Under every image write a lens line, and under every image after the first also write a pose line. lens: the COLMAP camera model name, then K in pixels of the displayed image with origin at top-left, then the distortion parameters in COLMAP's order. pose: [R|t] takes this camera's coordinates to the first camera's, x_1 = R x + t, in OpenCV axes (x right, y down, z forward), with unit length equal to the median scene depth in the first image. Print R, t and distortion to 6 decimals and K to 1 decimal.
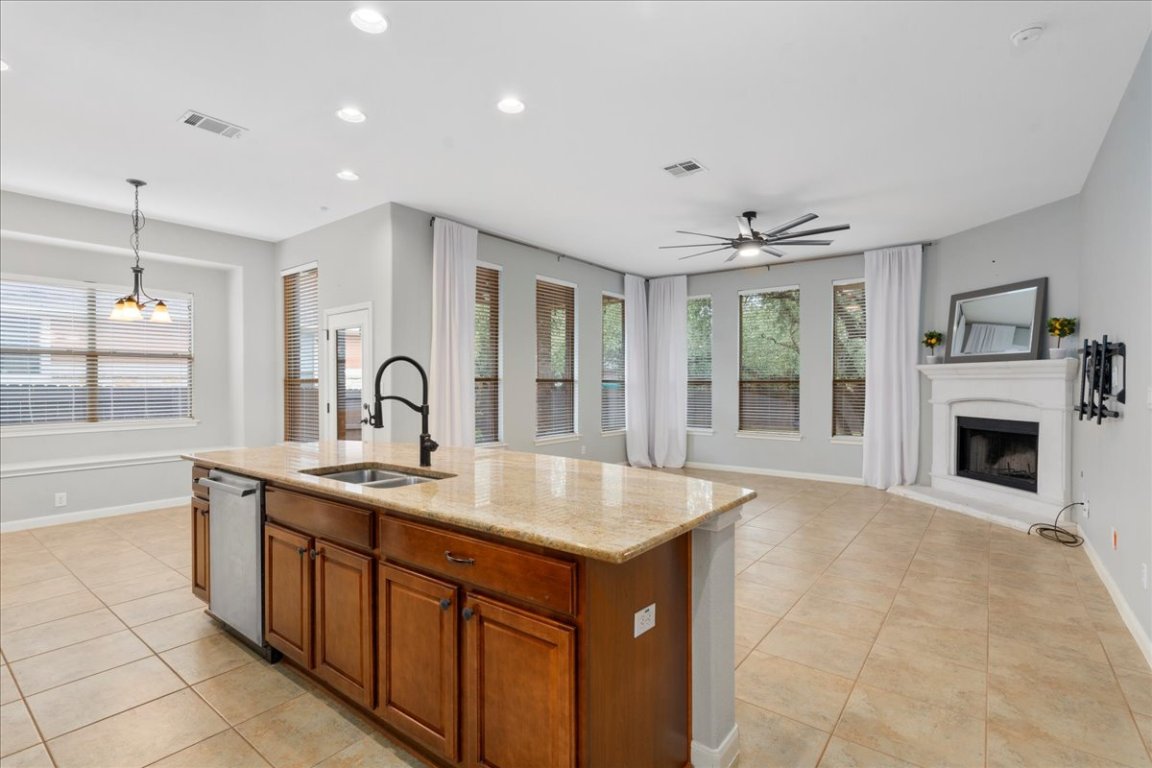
lens RADIAL K [[537.0, 0, 575.1], [0, 537.0, 383.0], [0, 0, 1]] dist [-0.003342, 0.002938]
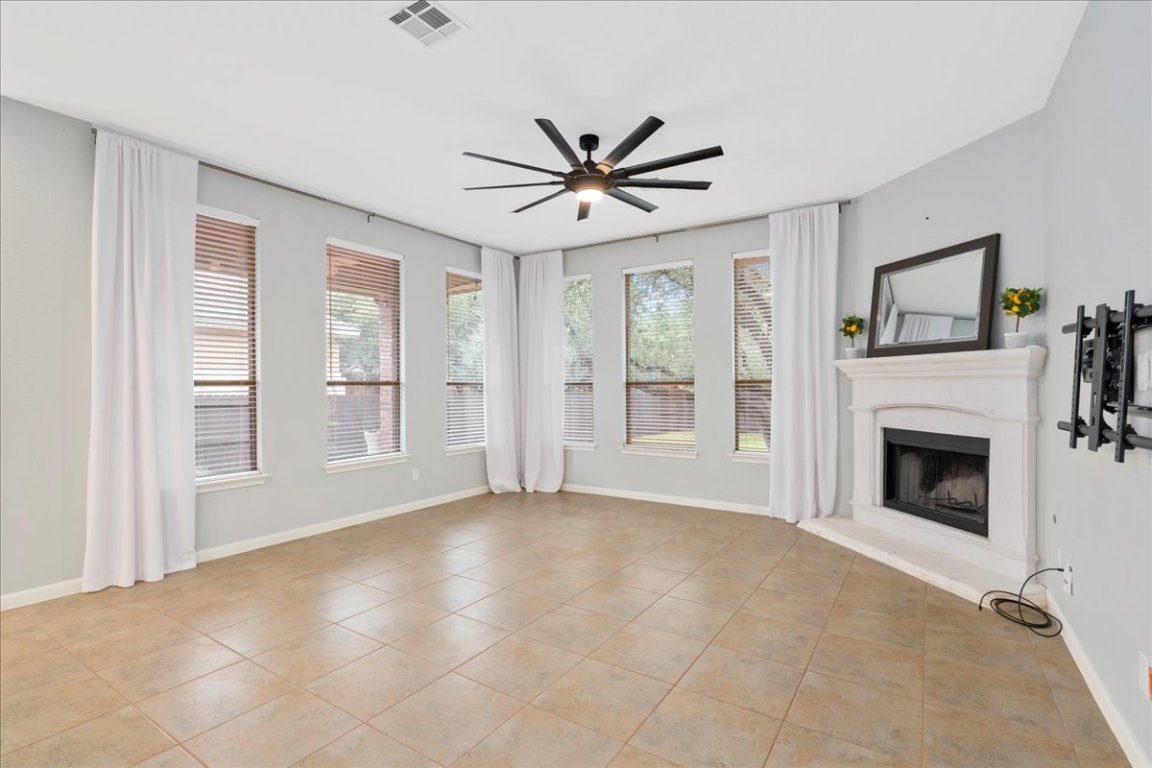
lens RADIAL K [[537.0, 0, 569.0], [0, 537.0, 384.7], [0, 0, 1]] dist [-0.003342, 0.002938]
pose [[0.997429, -0.006445, 0.071374, 0.219919], [0.006506, 0.999979, -0.000624, -0.000637], [-0.071368, 0.001087, 0.997449, 0.281303]]
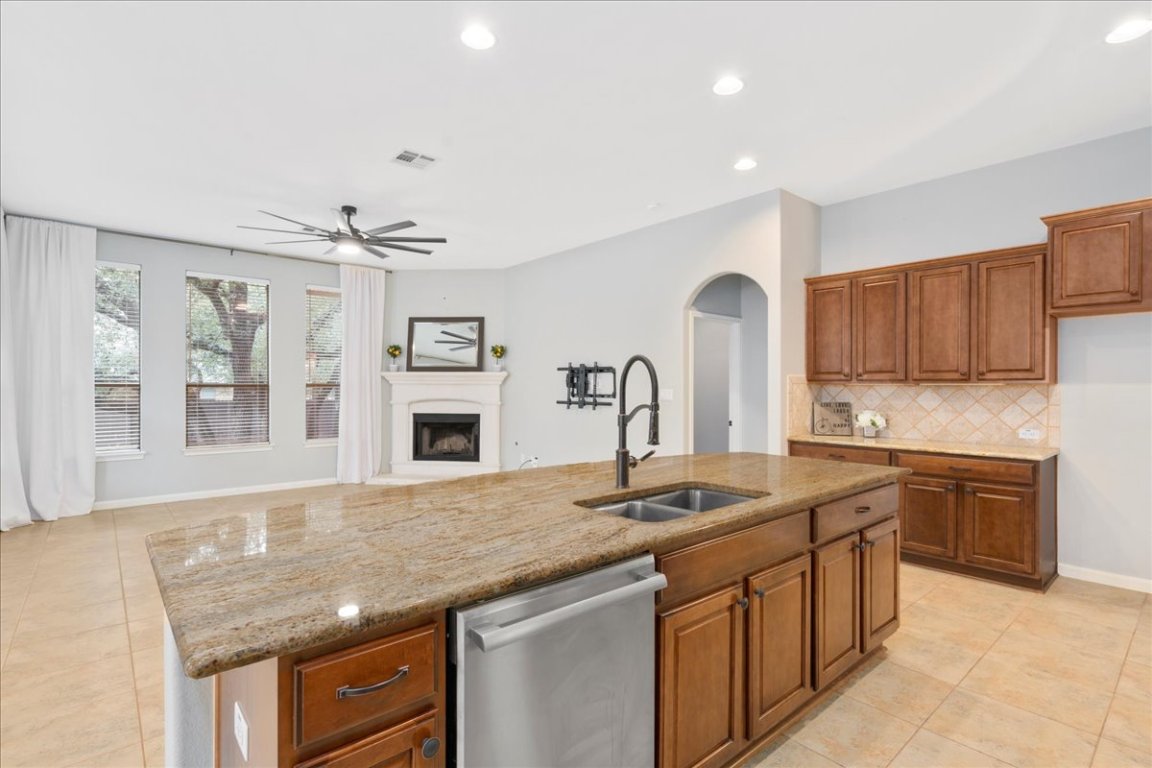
lens RADIAL K [[537.0, 0, 576.7], [0, 537.0, 387.8], [0, 0, 1]] dist [-0.003342, 0.002938]
pose [[0.196331, -0.001947, 0.980536, -0.464418], [-0.001373, 0.999997, 0.002261, -0.001898], [-0.980537, -0.001790, 0.196328, 0.374892]]
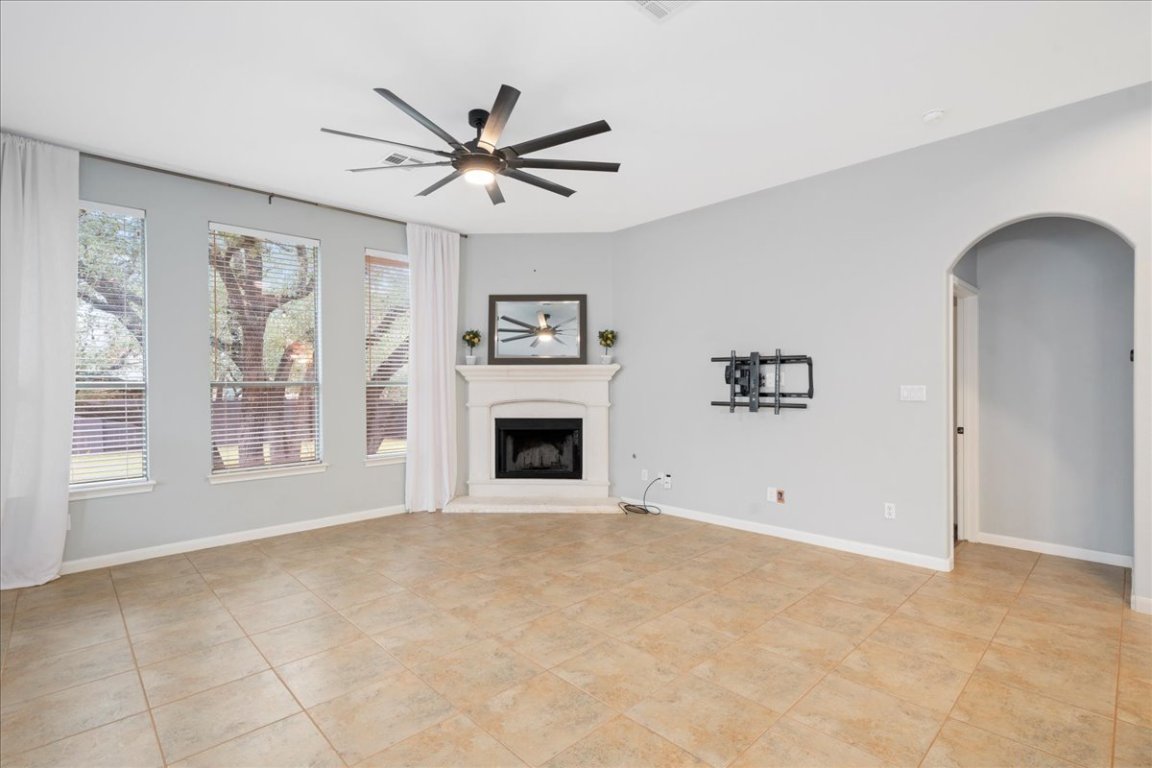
lens RADIAL K [[537.0, 0, 577.6], [0, 537.0, 386.4], [0, 0, 1]] dist [-0.003342, 0.002938]
pose [[0.157545, -0.008995, 0.987471, -0.245116], [0.005763, 0.999950, 0.008189, -0.004256], [-0.987495, 0.004401, 0.157589, 0.701357]]
